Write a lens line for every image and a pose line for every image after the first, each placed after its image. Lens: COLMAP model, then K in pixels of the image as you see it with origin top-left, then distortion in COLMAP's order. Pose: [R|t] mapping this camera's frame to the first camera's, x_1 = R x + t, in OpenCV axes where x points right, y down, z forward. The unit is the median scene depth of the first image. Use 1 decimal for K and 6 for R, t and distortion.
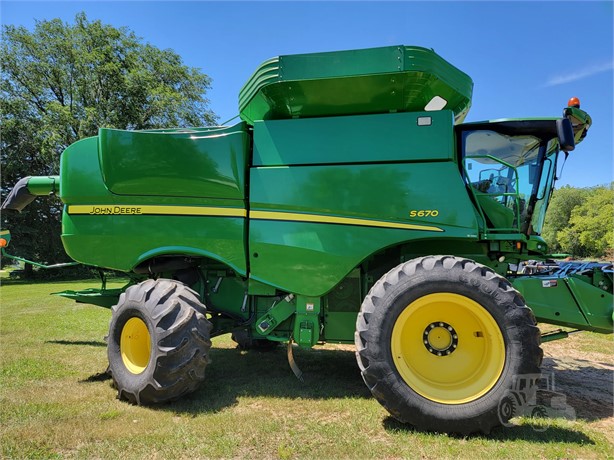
lens RADIAL K [[424.9, 0, 312.5], [0, 424.9, 218.6], [0, 0, 1]] dist [0.052298, -0.001864]
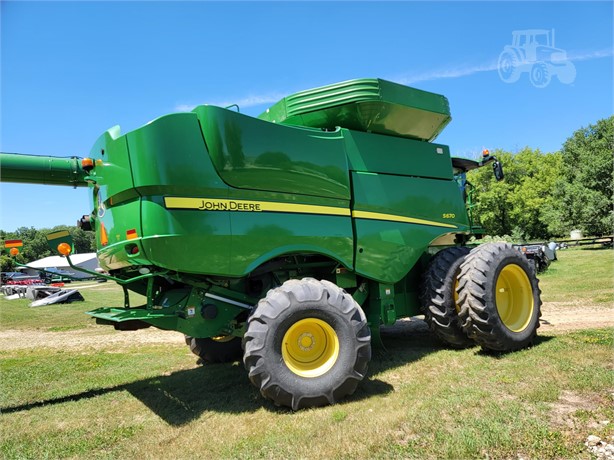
lens RADIAL K [[419.5, 0, 307.0], [0, 419.5, 230.0], [0, 0, 1]] dist [0.065094, -0.062698]
pose [[0.701081, -0.001295, 0.713081, -1.082555], [0.009758, 0.999922, -0.007778, 0.041742], [-0.713015, 0.012411, 0.701039, 0.349511]]
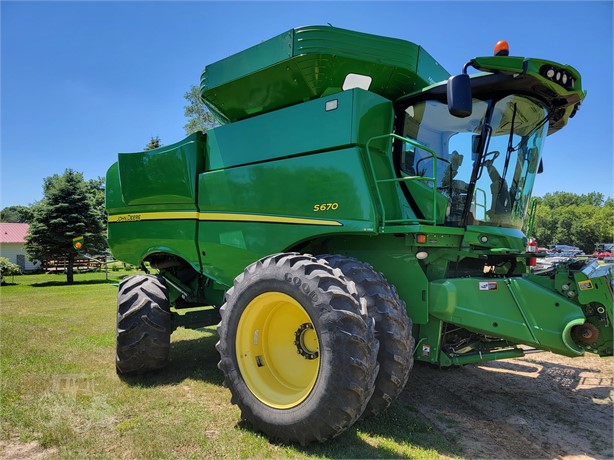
lens RADIAL K [[423.4, 0, 307.0], [0, 423.4, 230.0], [0, 0, 1]] dist [0.052003, -0.004865]
pose [[0.883165, -0.033350, -0.467875, 0.655813], [0.048914, 0.998579, 0.021153, 0.016538], [0.466505, -0.041567, 0.883541, 0.168996]]
